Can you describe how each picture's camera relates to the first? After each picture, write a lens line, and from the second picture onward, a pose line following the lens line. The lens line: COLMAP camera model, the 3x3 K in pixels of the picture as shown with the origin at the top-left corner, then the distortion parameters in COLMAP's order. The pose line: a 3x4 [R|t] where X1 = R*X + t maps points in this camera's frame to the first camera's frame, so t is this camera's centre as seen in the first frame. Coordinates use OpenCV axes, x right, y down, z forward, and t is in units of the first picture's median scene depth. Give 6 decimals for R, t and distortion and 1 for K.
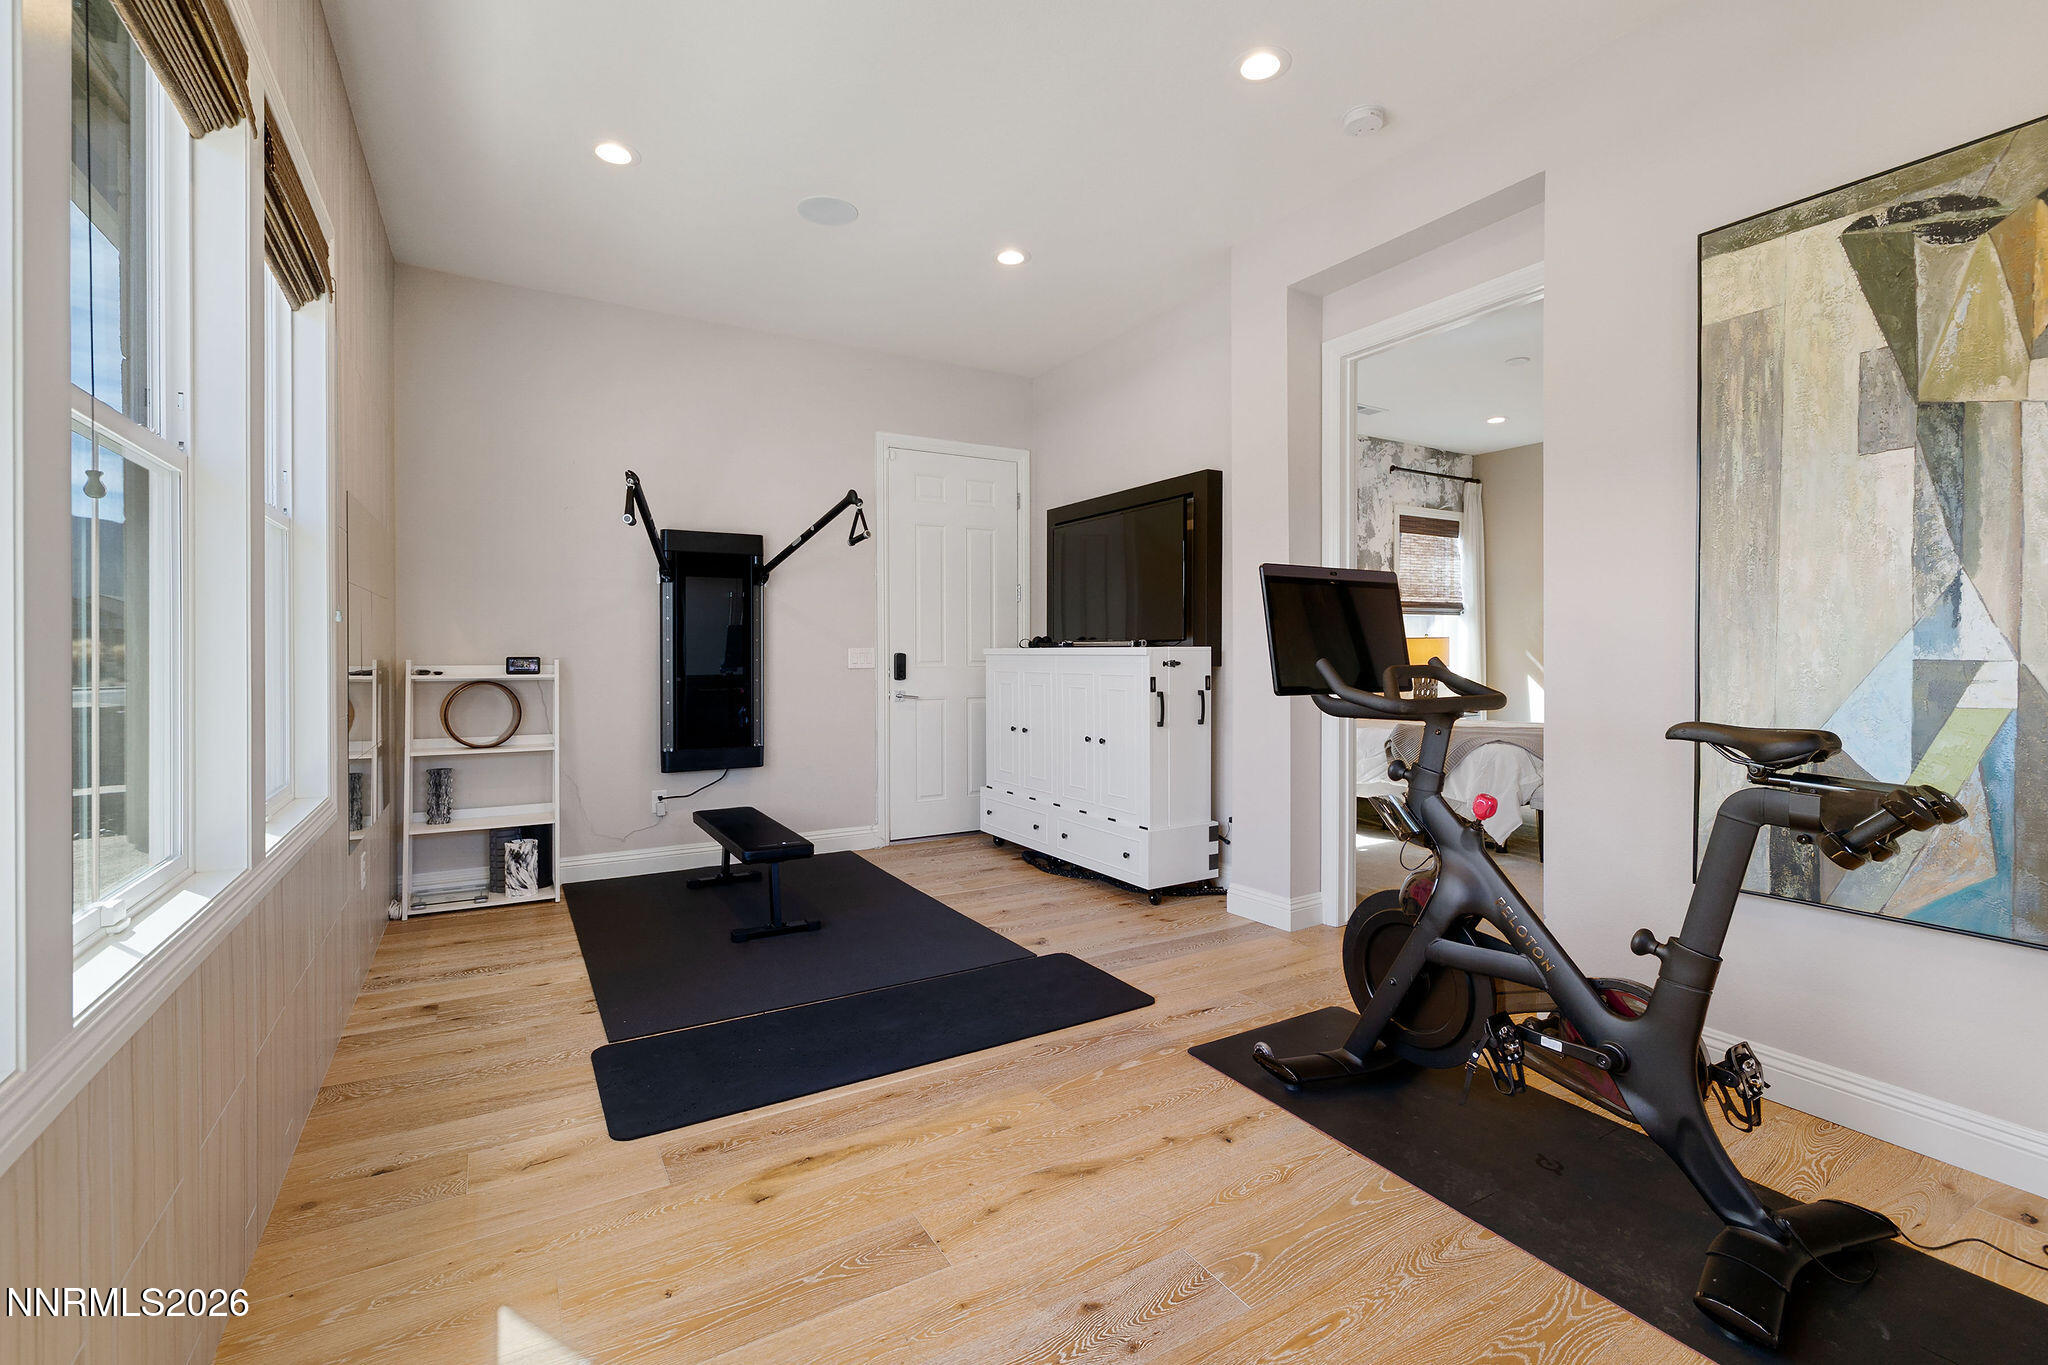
lens RADIAL K [[897.1, 0, 1031.9], [0, 897.1, 666.9], [0, 0, 1]] dist [-0.000862, -0.000231]
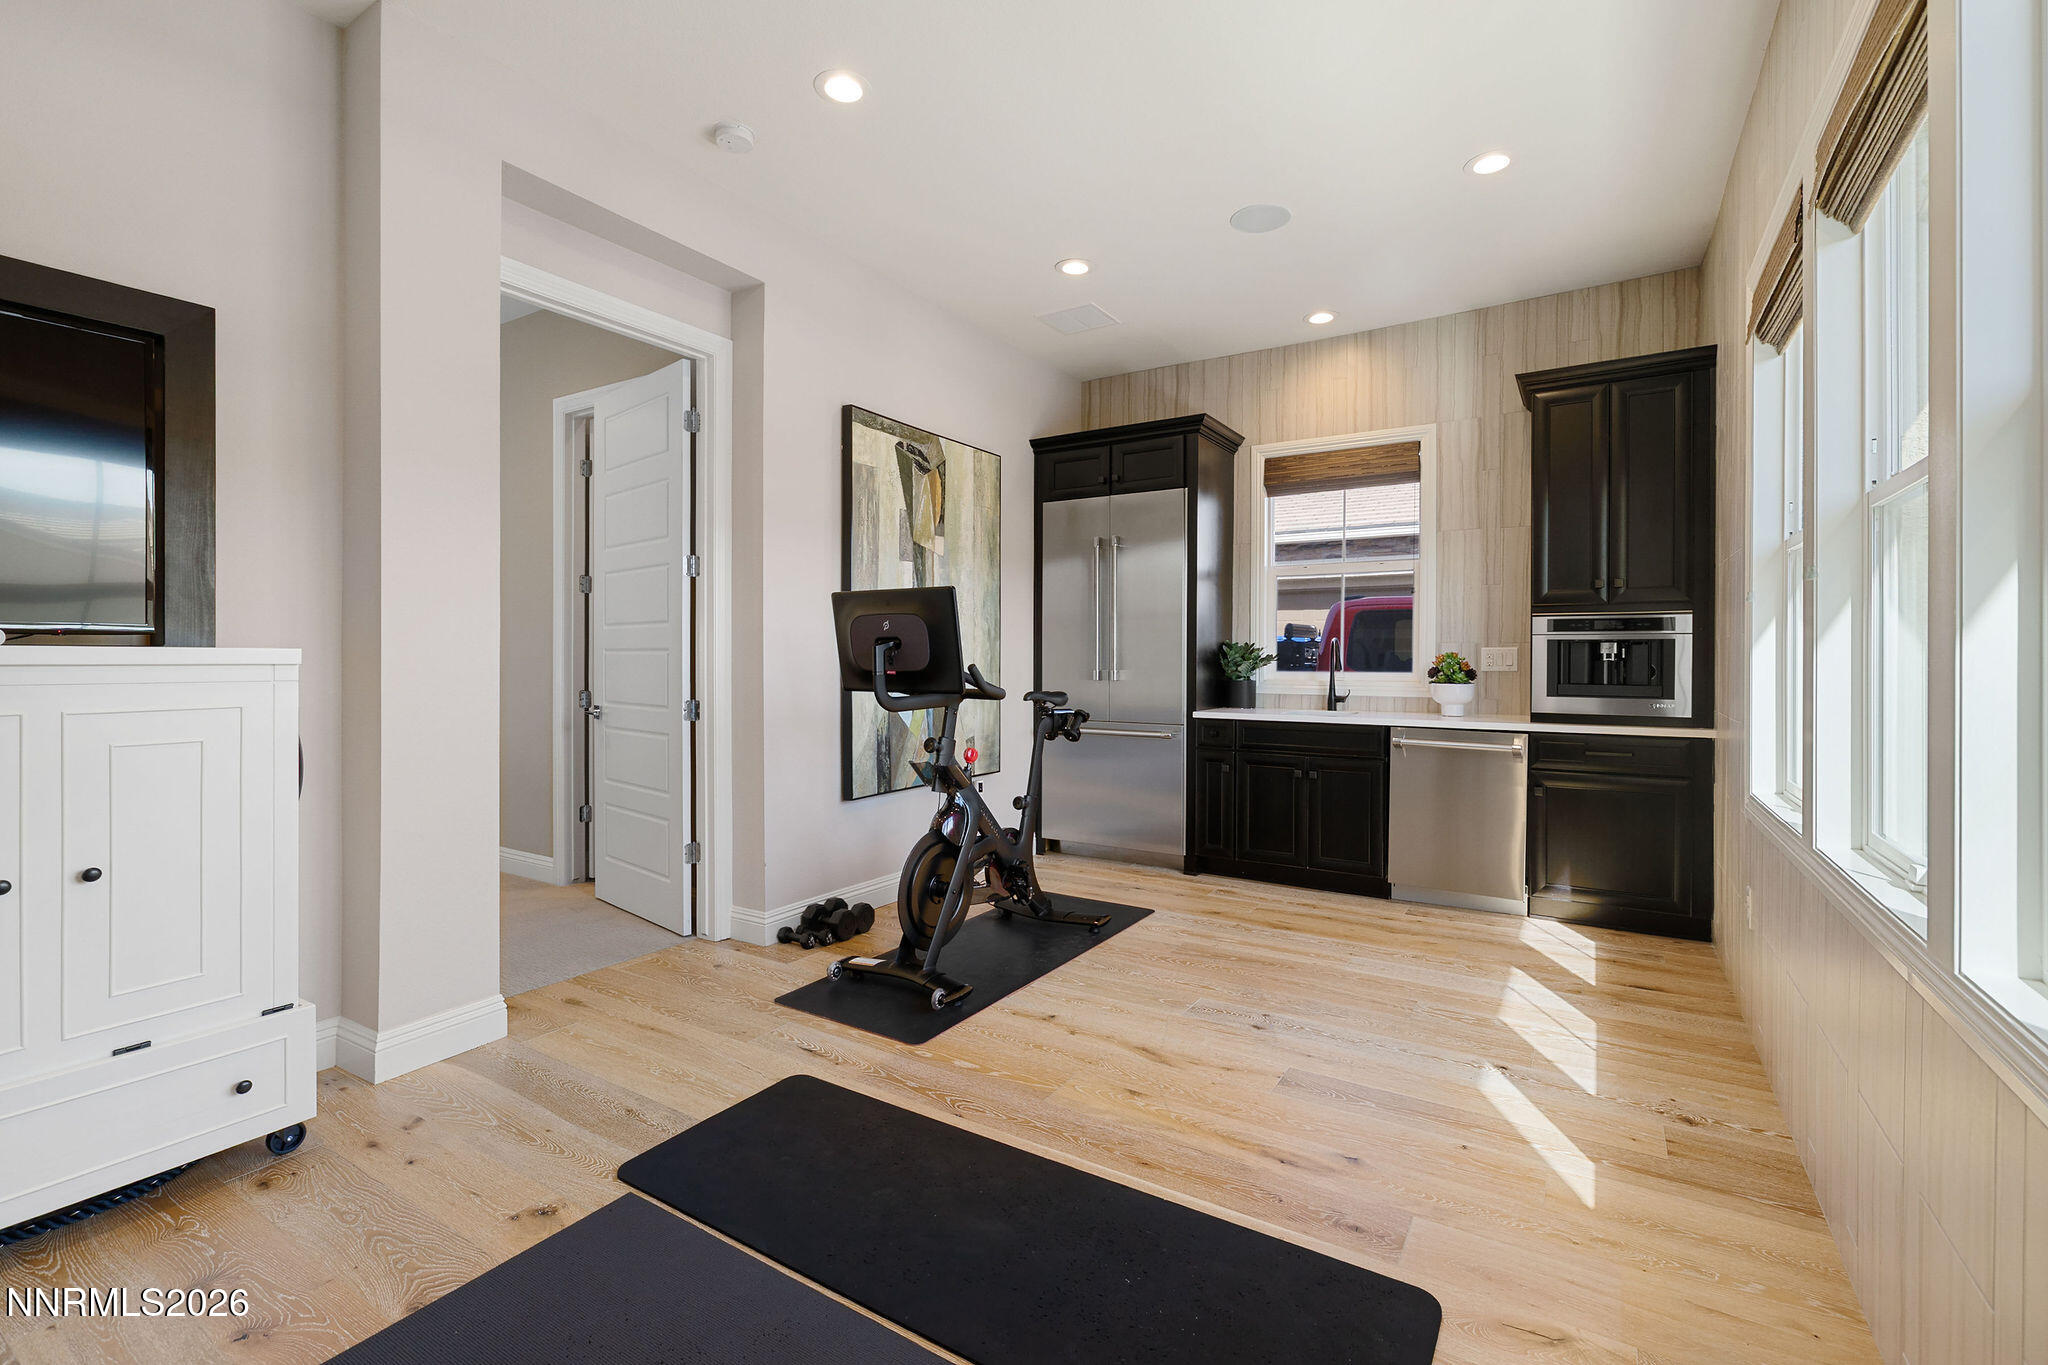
lens RADIAL K [[897.1, 0, 1032.0], [0, 897.1, 662.7], [0, 0, 1]] dist [-0.000862, -0.000231]
pose [[-0.457259, -0.004824, 0.889321, -0.926478], [0.011298, 0.999873, 0.011232, -0.025210], [-0.889262, 0.015183, -0.457146, 1.555697]]
